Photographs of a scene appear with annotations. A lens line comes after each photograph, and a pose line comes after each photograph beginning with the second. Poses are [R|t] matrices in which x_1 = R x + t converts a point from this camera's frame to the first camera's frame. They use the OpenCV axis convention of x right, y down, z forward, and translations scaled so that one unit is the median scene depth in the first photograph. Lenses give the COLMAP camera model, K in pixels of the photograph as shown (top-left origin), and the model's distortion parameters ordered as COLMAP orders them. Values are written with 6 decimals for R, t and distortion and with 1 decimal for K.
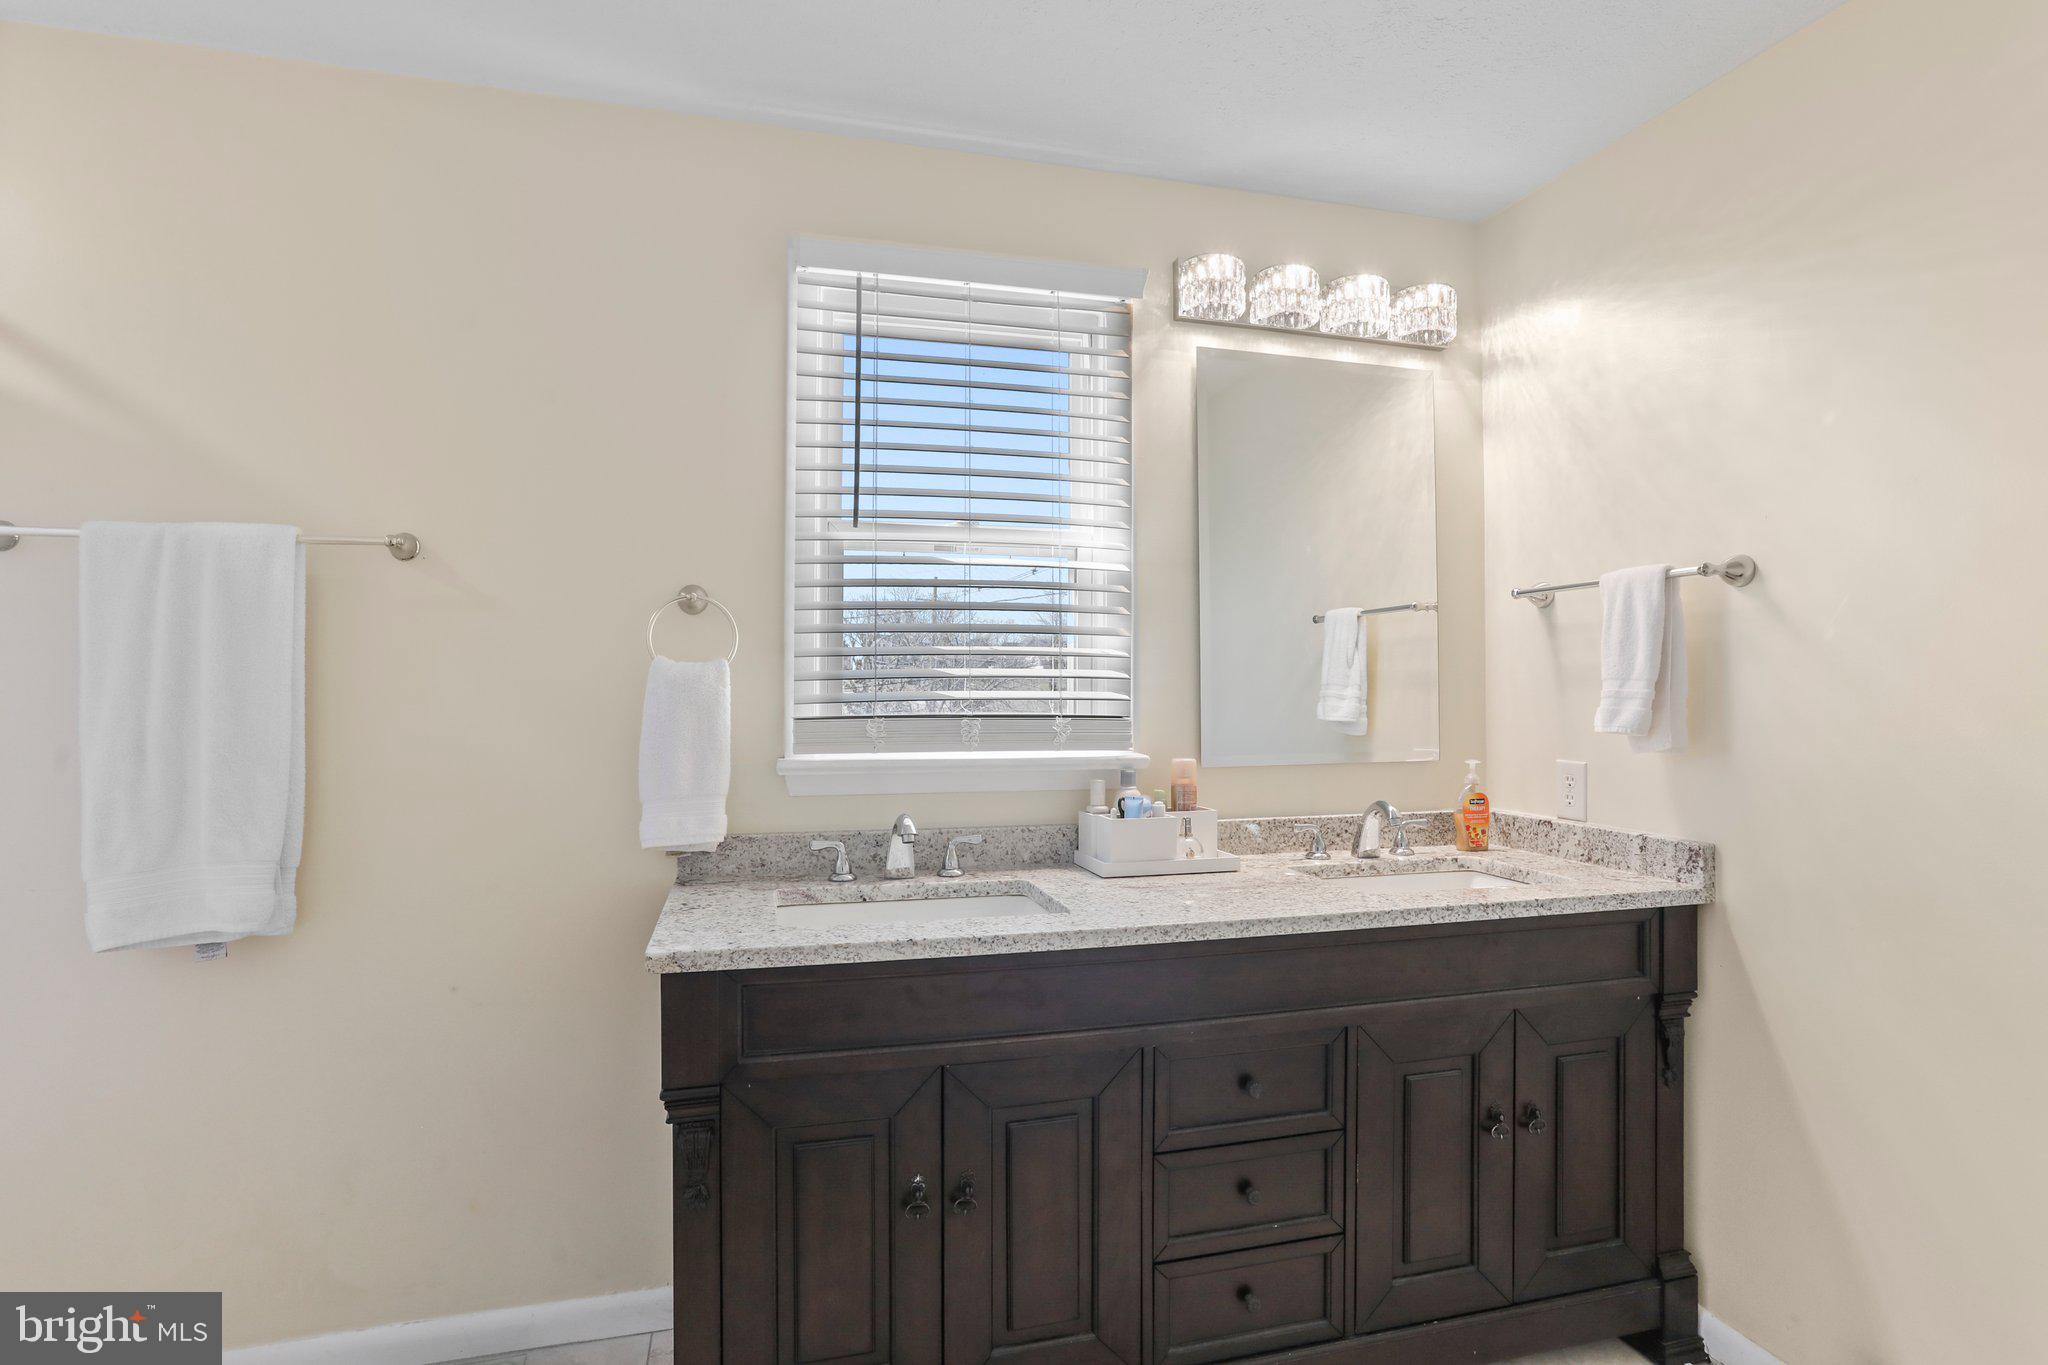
lens RADIAL K [[991.4, 0, 1024.0], [0, 991.4, 682.5], [0, 0, 1]] dist [-0.048675, 0.025100]
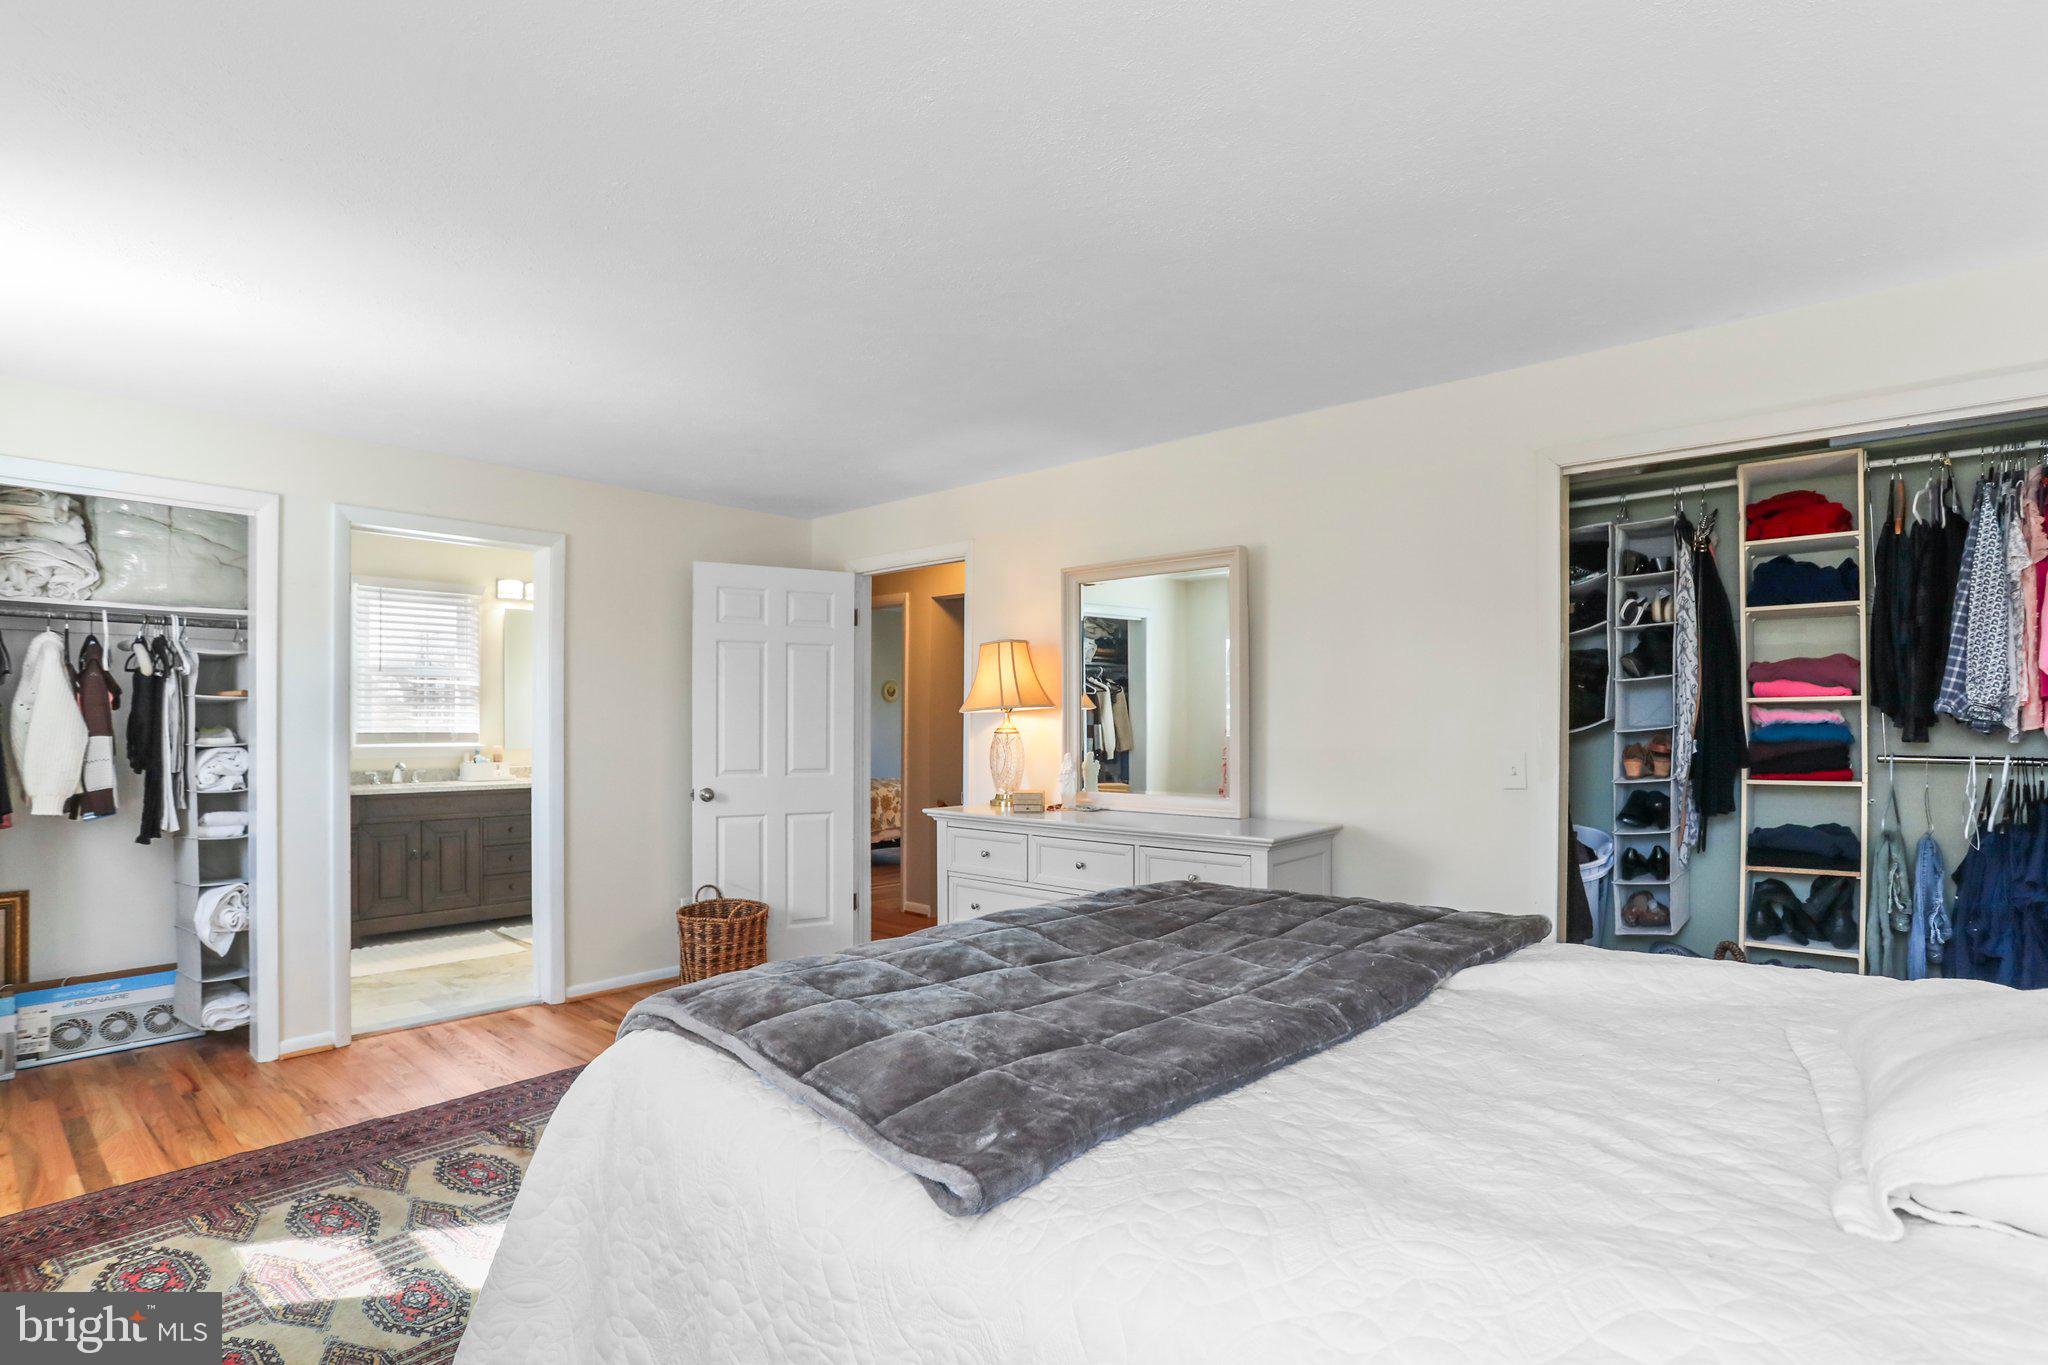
lens RADIAL K [[1024.2, 0, 1035.8], [0, 1024.2, 709.7], [0, 0, 1]] dist [-0.047317, 0.023668]
pose [[0.832088, 0.003648, 0.554632, -0.236235], [-0.000355, 0.999982, -0.006044, -0.020161], [-0.554644, 0.004832, 0.832074, -3.108323]]
